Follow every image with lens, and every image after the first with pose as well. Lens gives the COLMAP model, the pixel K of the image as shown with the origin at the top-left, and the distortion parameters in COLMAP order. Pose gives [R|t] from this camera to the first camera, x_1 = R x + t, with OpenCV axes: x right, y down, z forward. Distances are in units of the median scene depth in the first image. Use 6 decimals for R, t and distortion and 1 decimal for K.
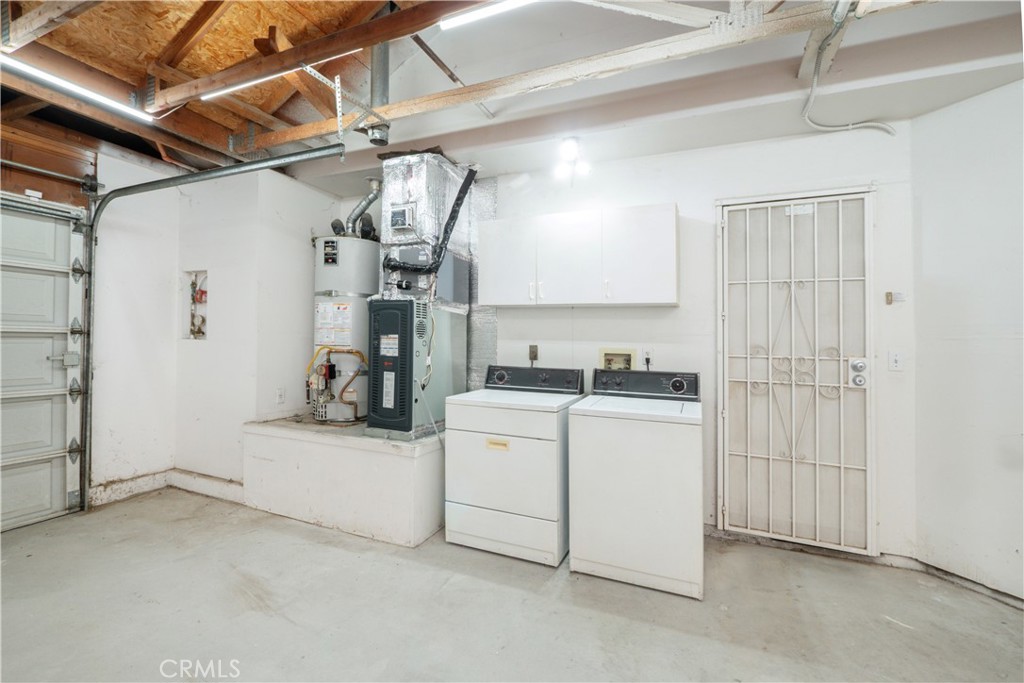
lens RADIAL K [[448.2, 0, 510.3], [0, 448.2, 337.1], [0, 0, 1]] dist [-0.001823, -0.000176]
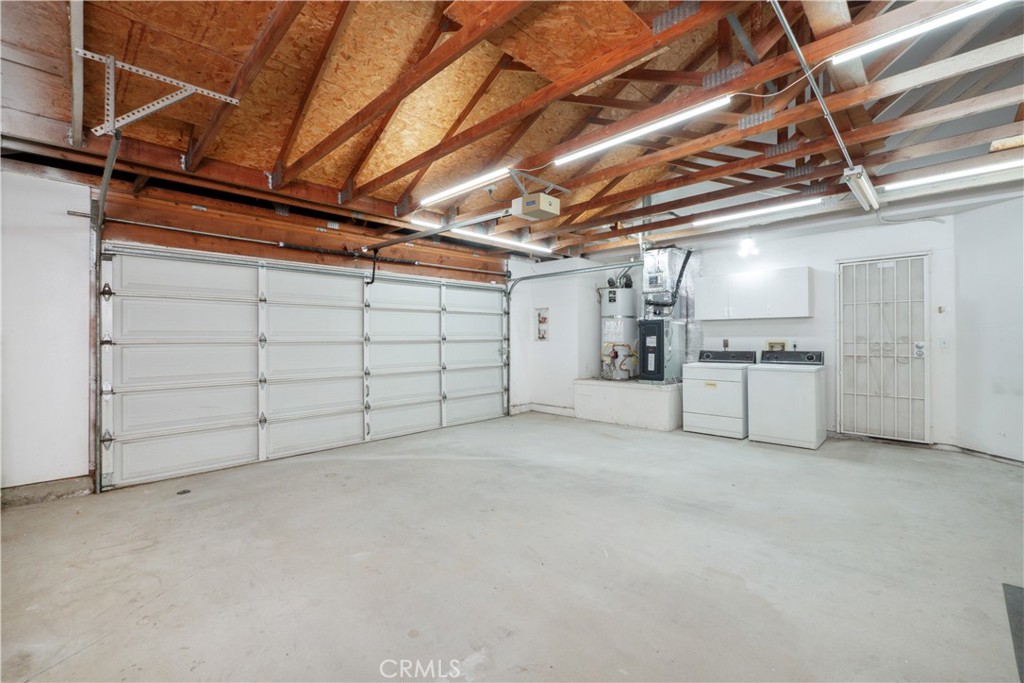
lens RADIAL K [[422.6, 0, 500.8], [0, 422.6, 353.4], [0, 0, 1]] dist [-0.000279, 0.000122]
pose [[0.924039, -0.013960, -0.382044, -0.159413], [0.030713, 0.998814, 0.037786, -0.021739], [0.381063, -0.046649, 0.923371, -1.112395]]
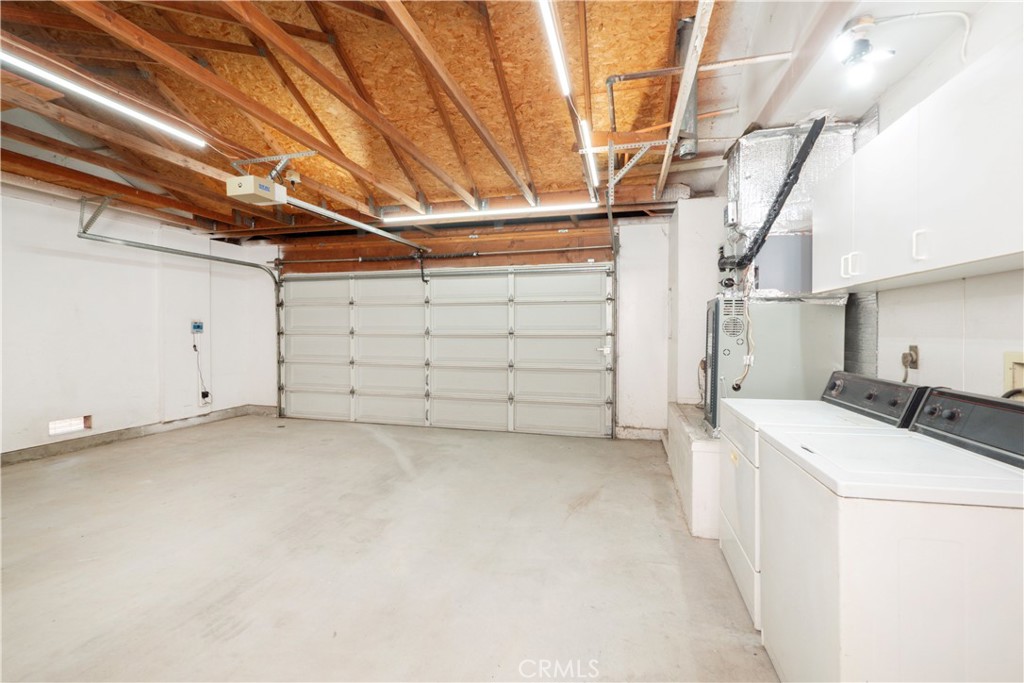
lens RADIAL K [[419.6, 0, 509.7], [0, 419.6, 349.2], [0, 0, 1]] dist [-0.000770, -0.000046]
pose [[0.160000, 0.020022, -0.986914, 0.603392], [0.010623, 0.999701, 0.022004, 0.005475], [0.987060, -0.014005, 0.159740, 0.380813]]
